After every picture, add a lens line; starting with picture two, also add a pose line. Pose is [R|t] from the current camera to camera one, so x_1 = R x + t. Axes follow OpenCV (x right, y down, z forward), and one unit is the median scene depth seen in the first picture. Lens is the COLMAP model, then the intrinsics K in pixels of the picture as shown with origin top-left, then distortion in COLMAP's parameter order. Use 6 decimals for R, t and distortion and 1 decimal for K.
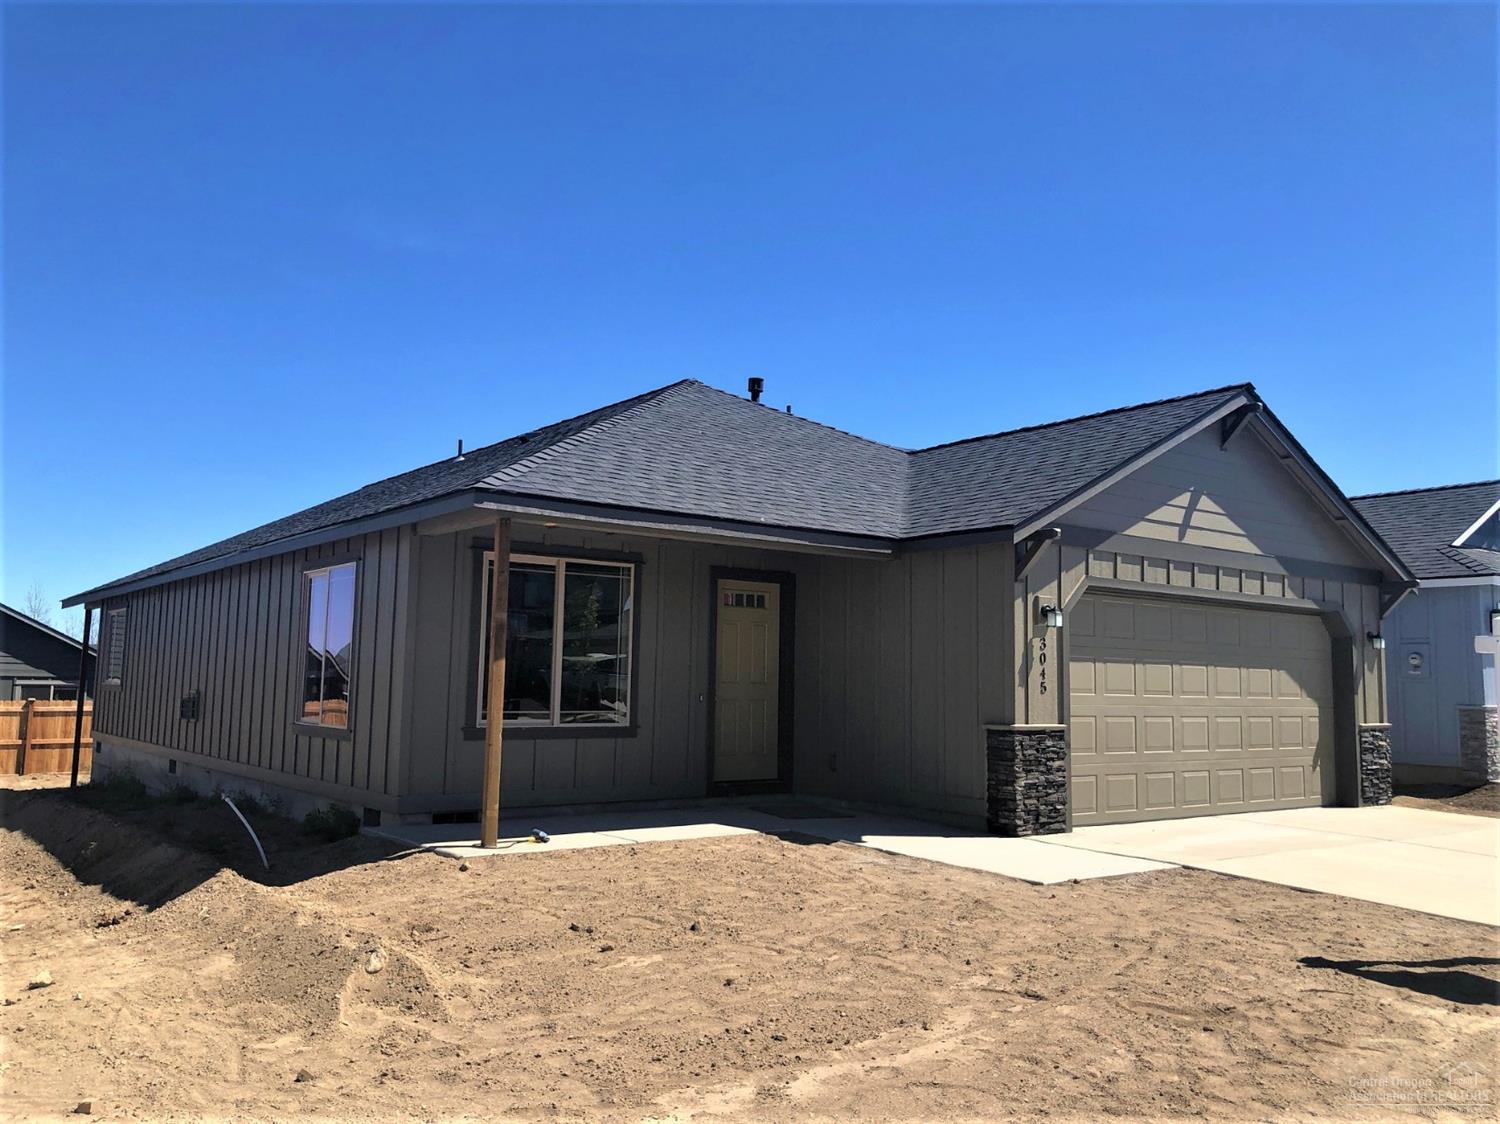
lens RADIAL K [[1213.4, 0, 750.0], [0, 1213.4, 562.0], [0, 0, 1]] dist [0.060982, -0.104069]
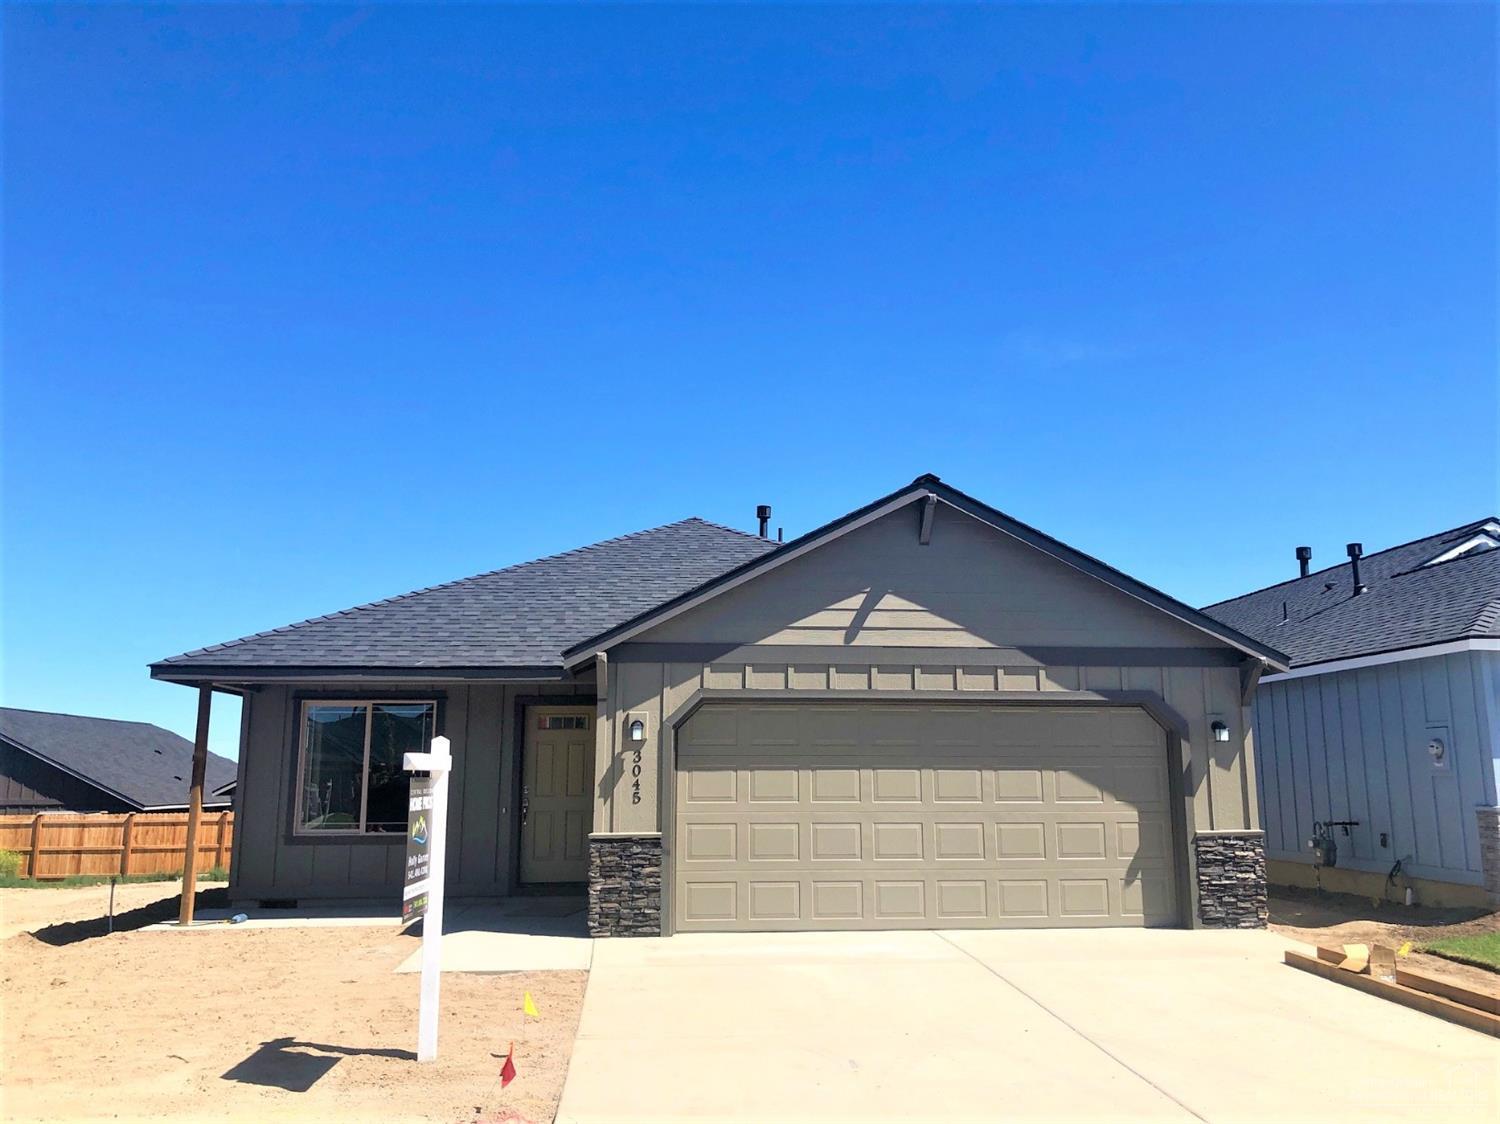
lens RADIAL K [[1213.4, 0, 750.0], [0, 1213.4, 562.0], [0, 0, 1]] dist [0.060982, -0.104069]
pose [[0.845709, -0.115192, -0.521064, 0.870090], [0.072533, 0.992176, -0.101617, 0.012075], [0.528692, 0.048144, 0.847447, 0.123631]]
